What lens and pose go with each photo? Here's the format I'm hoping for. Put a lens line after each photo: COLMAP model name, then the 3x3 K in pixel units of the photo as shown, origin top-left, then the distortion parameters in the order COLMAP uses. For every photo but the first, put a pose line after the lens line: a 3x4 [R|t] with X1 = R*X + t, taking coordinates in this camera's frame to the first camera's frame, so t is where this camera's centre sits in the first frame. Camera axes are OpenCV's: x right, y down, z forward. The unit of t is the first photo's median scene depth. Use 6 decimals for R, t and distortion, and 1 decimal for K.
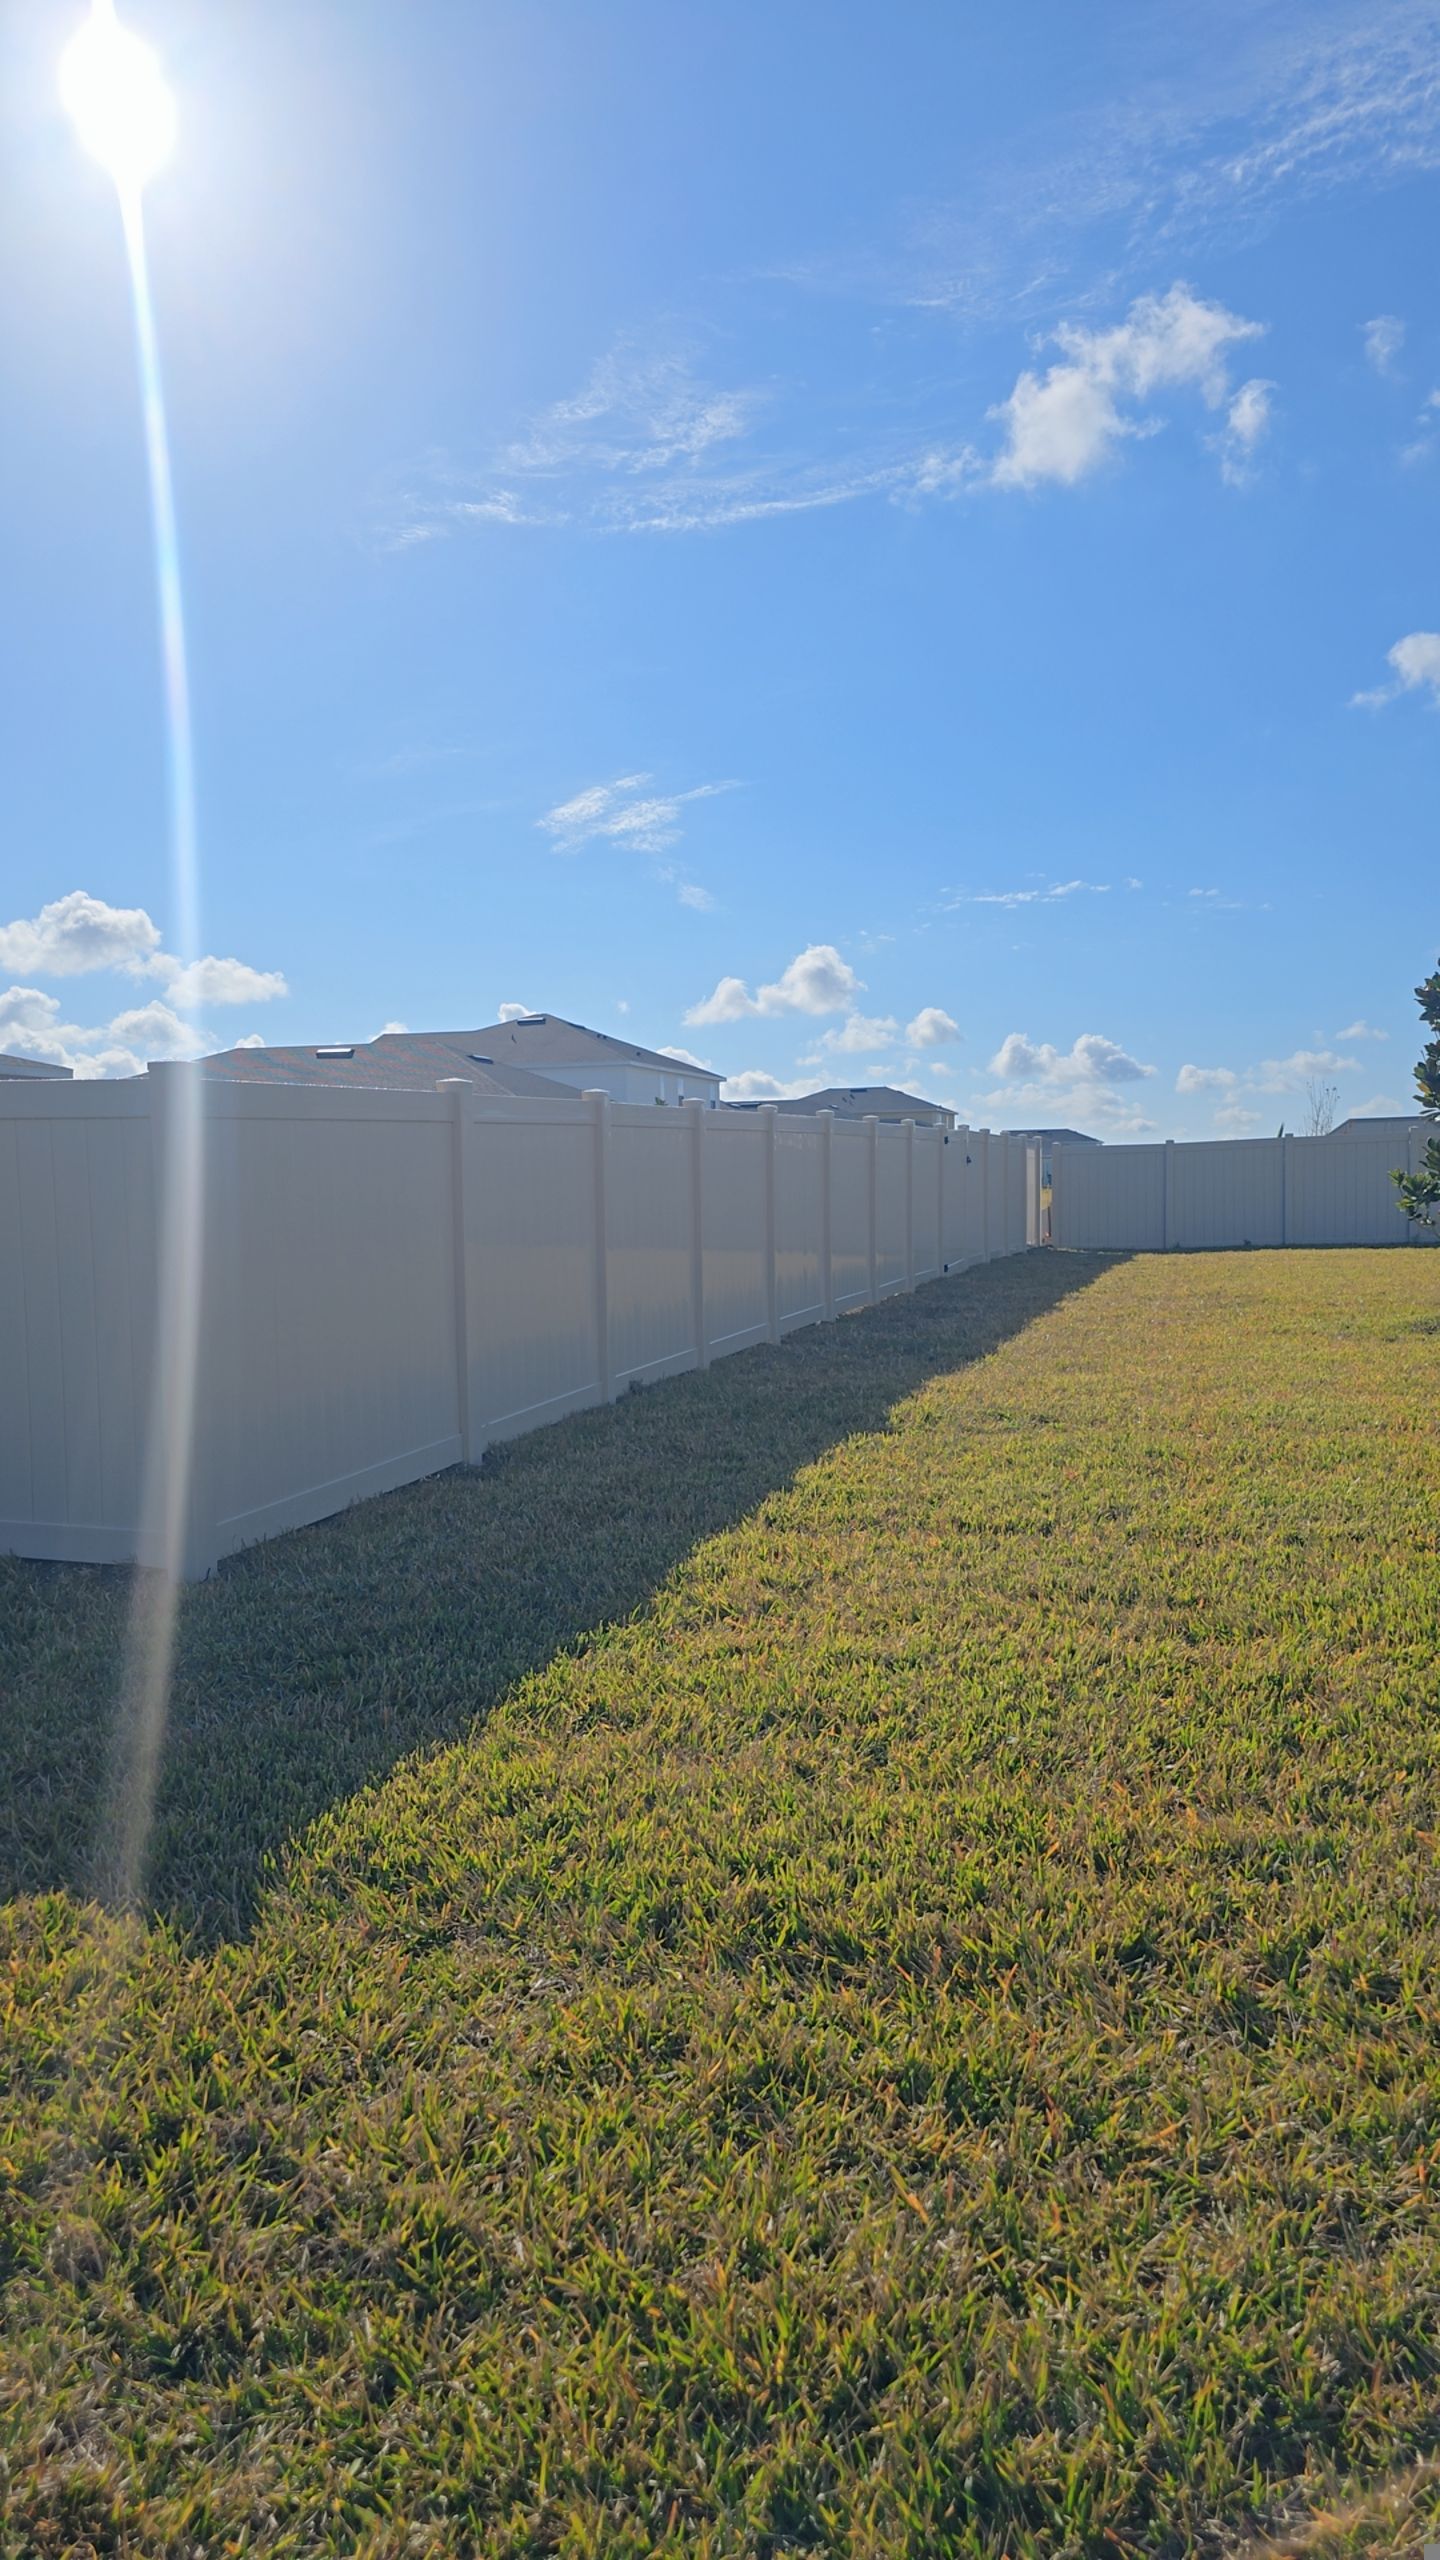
lens RADIAL K [[1663.7, 0, 708.1], [0, 1663.7, 1289.6], [0, 0, 1]] dist [0.049352, -0.043886]
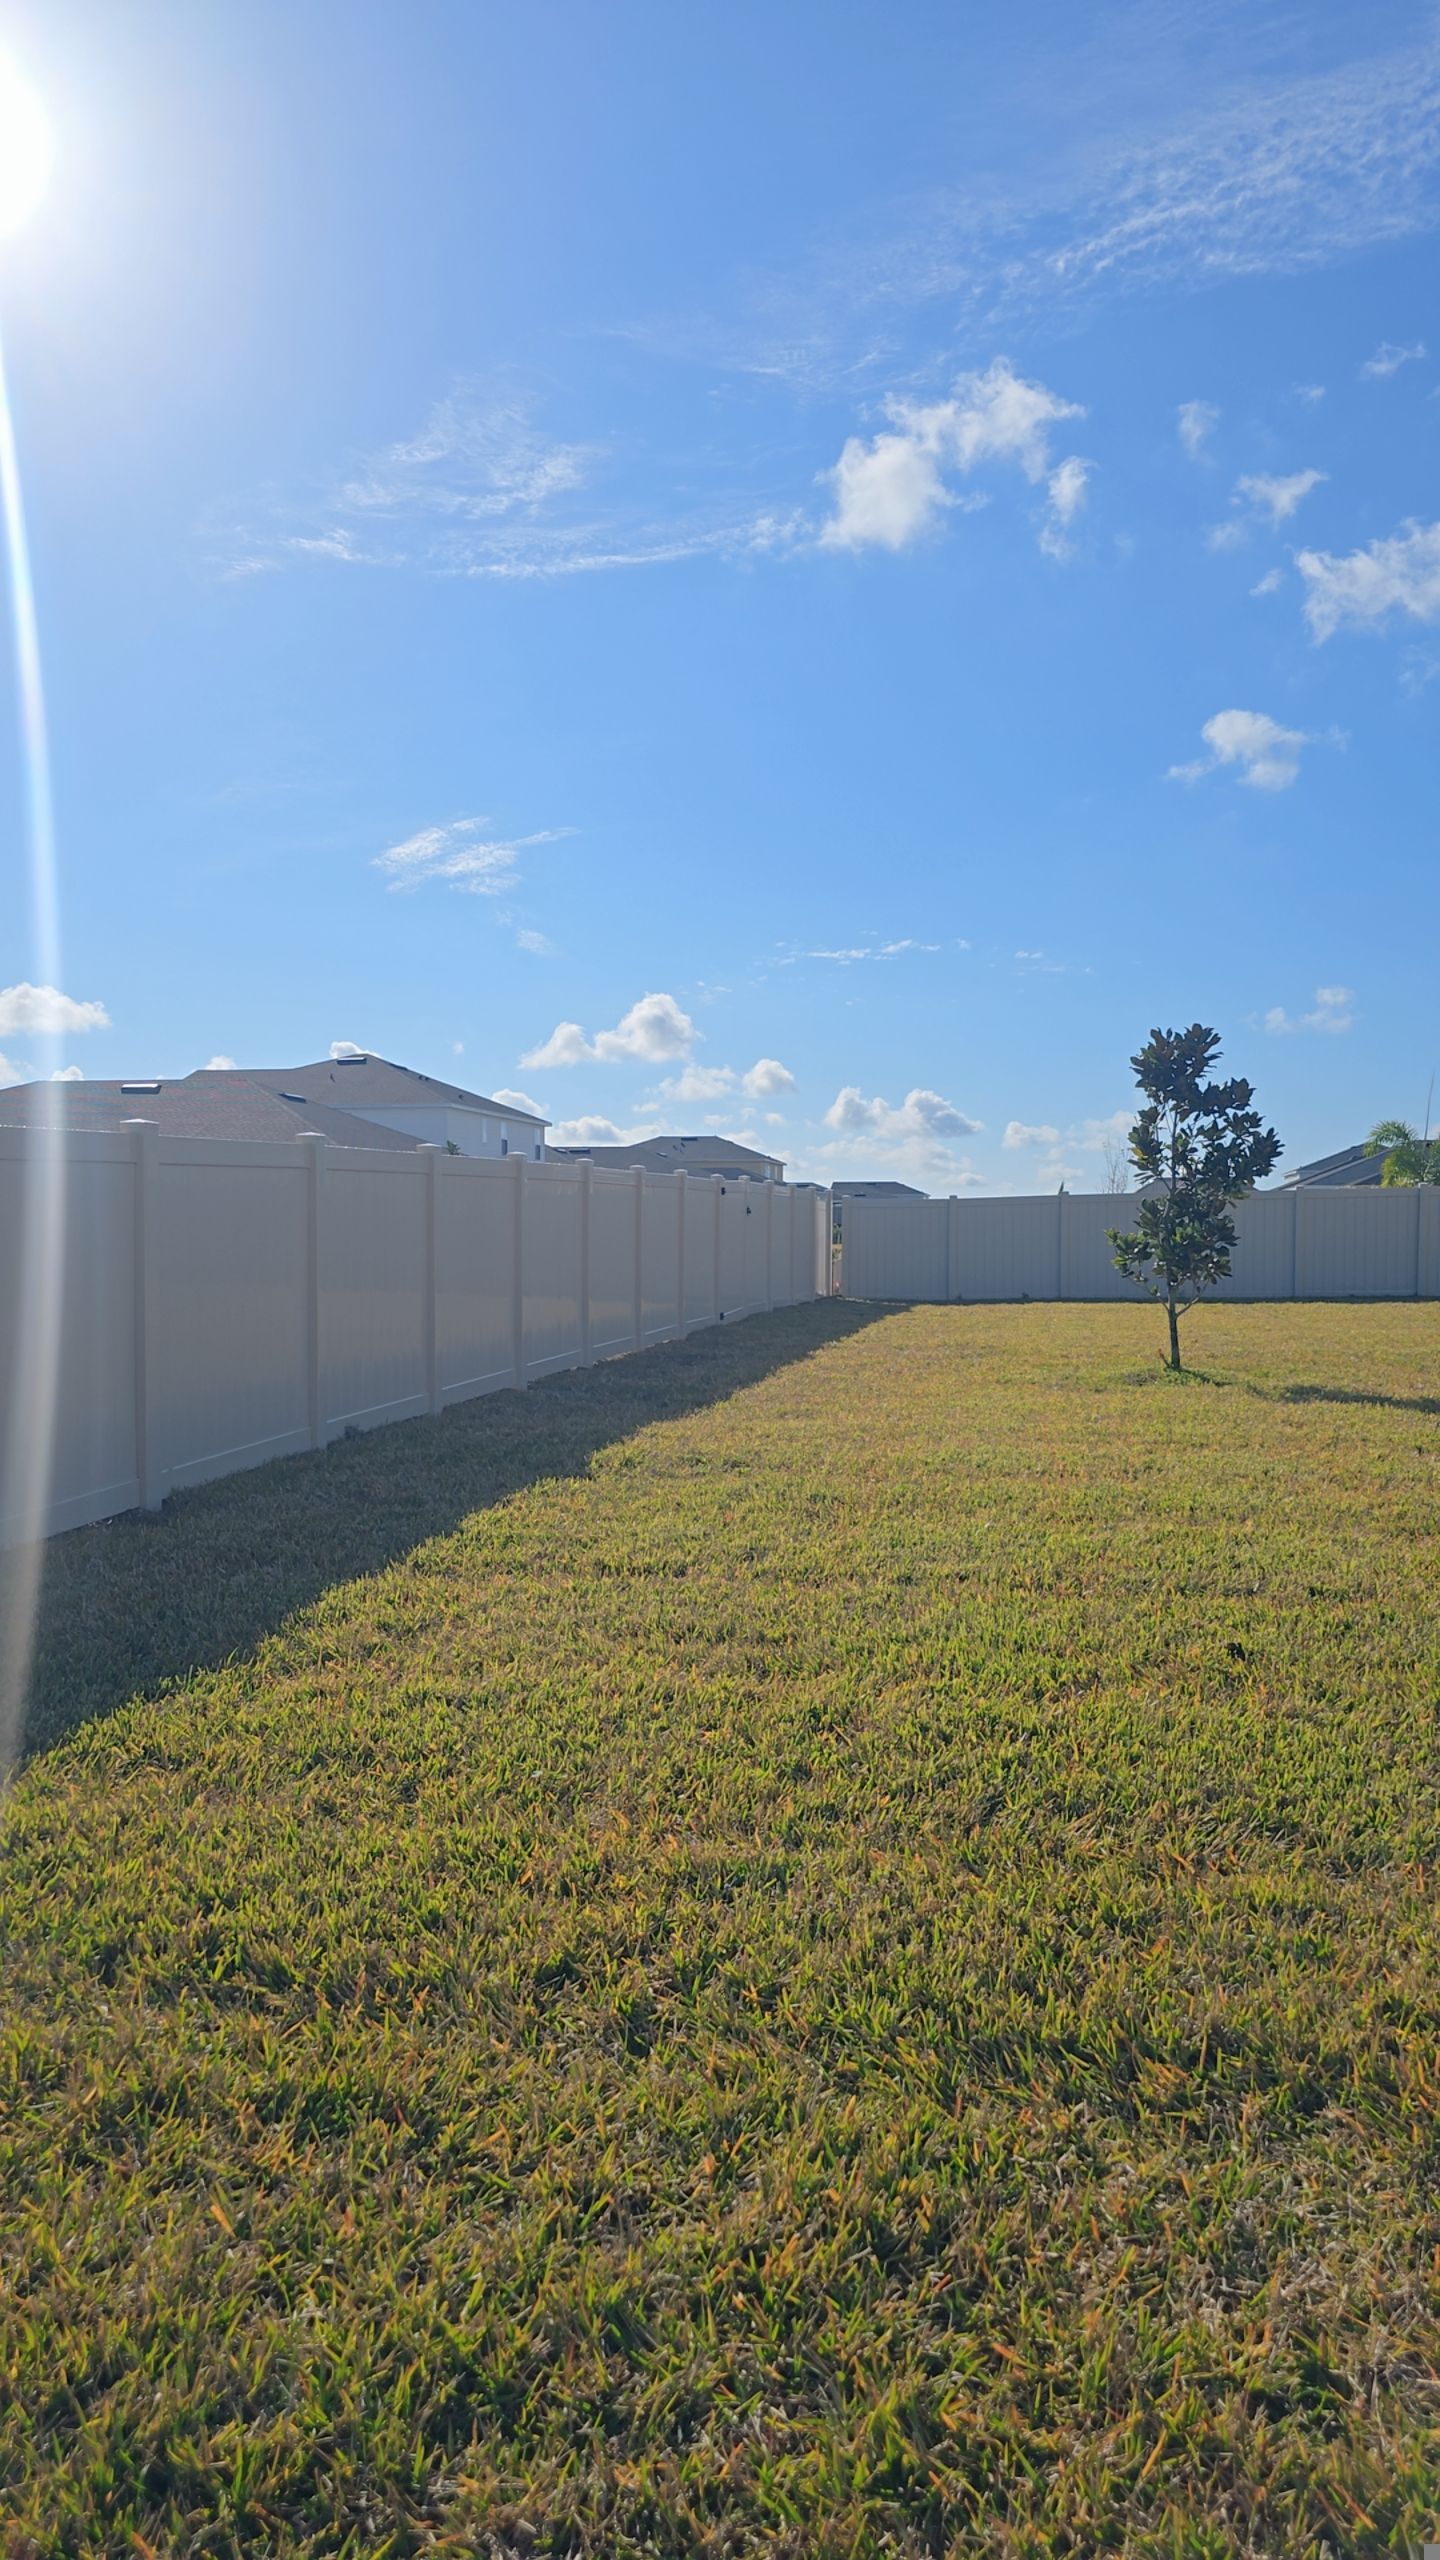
lens RADIAL K [[1675.9, 0, 767.6], [0, 1675.9, 1298.8], [0, 0, 1]] dist [0.056750, -0.047533]
pose [[0.995537, 0.013051, 0.093466, 0.125209], [-0.010977, 0.999683, -0.022673, -0.001464], [-0.093732, 0.021546, 0.995364, -0.032658]]
